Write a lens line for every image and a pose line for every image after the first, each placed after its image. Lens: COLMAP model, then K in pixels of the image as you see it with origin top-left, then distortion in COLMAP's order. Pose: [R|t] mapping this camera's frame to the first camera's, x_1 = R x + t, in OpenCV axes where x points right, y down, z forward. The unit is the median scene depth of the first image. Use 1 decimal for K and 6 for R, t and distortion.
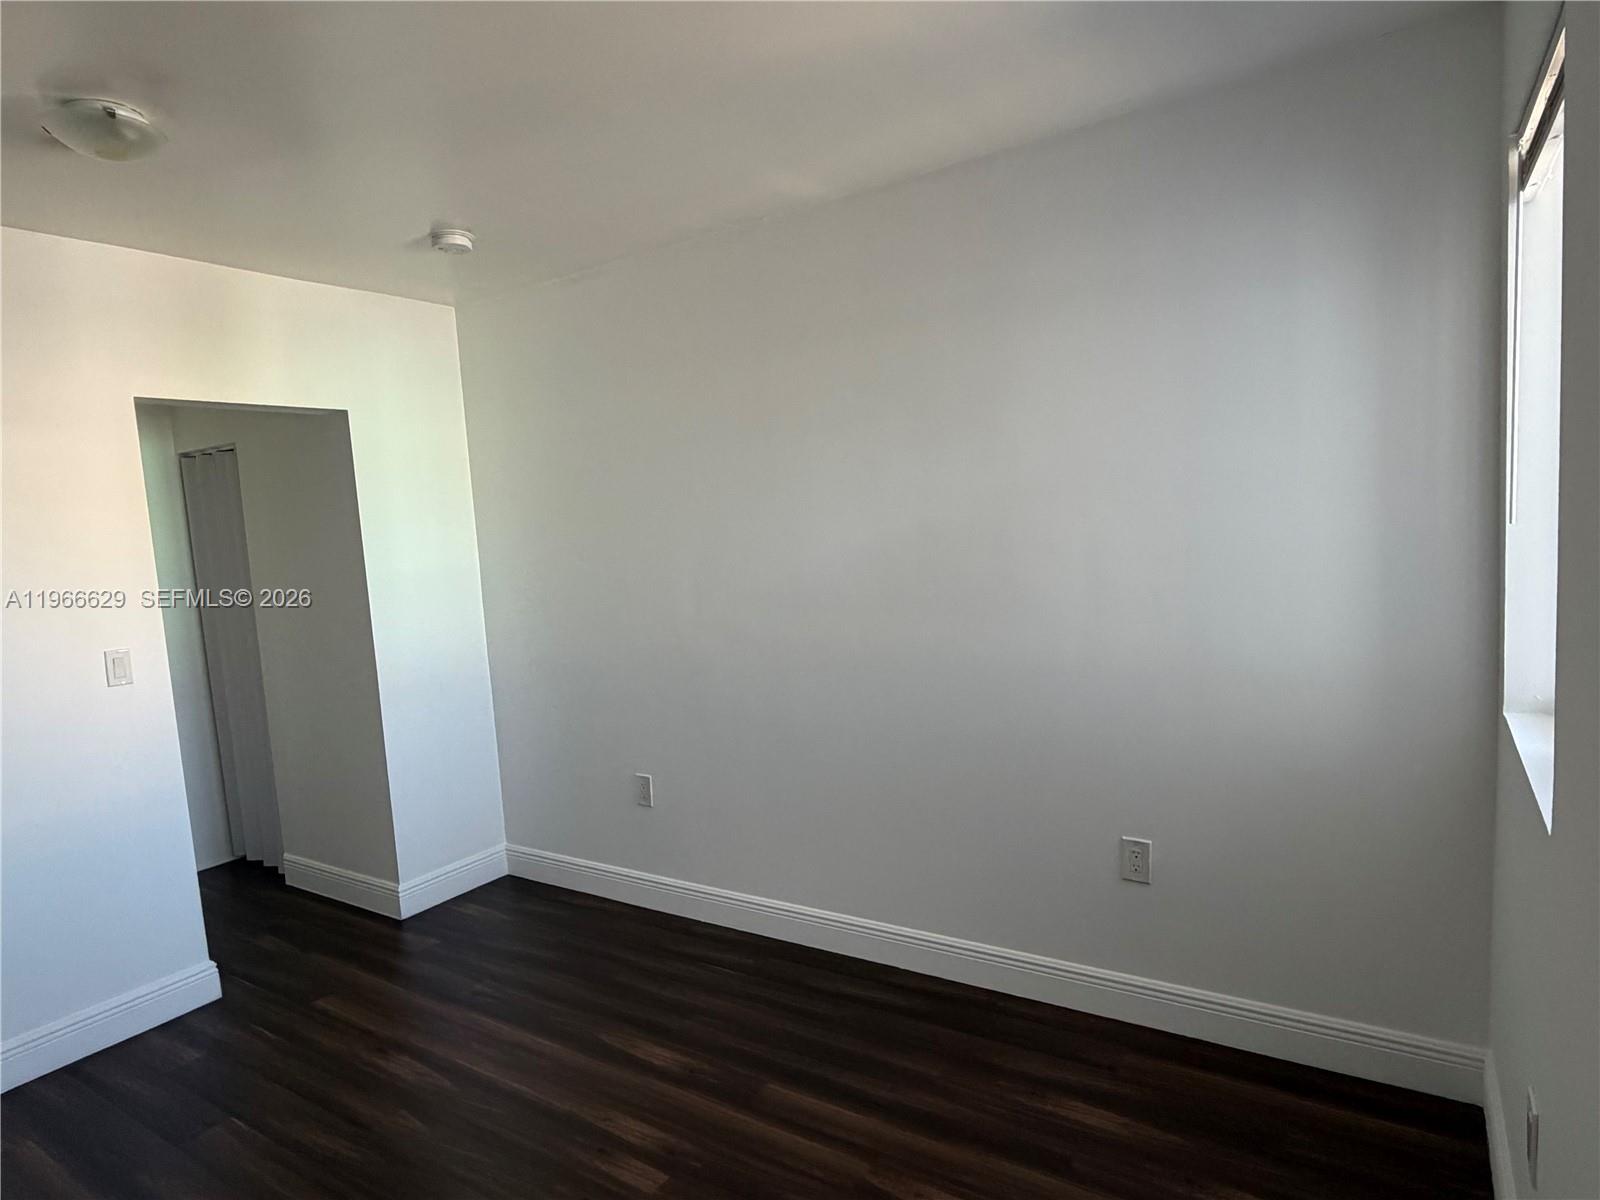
lens RADIAL K [[932.6, 0, 805.4], [0, 932.6, 604.8], [0, 0, 1]] dist [0.003165, 0.000530]
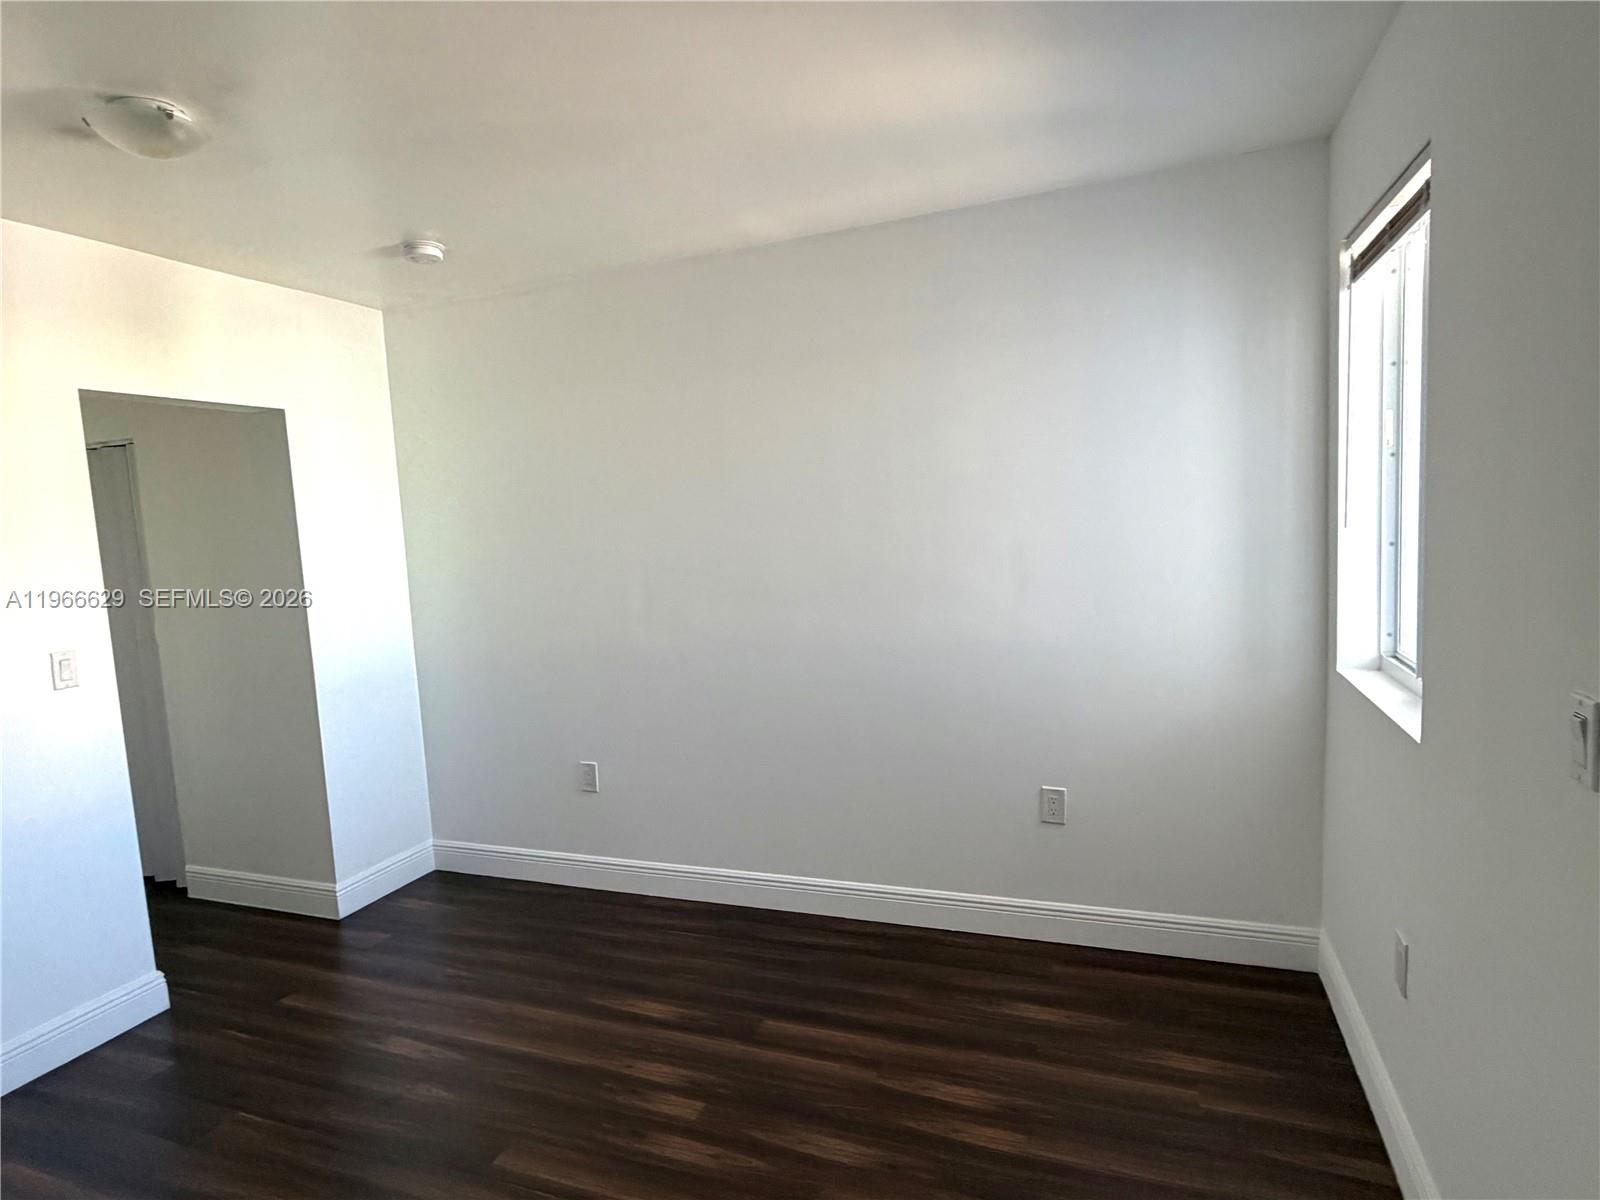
lens RADIAL K [[904.0, 0, 796.8], [0, 904.0, 603.2], [0, 0, 1]] dist [0.002115, 0.000117]
pose [[0.977028, -0.010029, 0.212874, -0.193225], [0.011904, 0.999901, -0.007530, 0.014653], [-0.212777, 0.009891, 0.977051, -0.068057]]
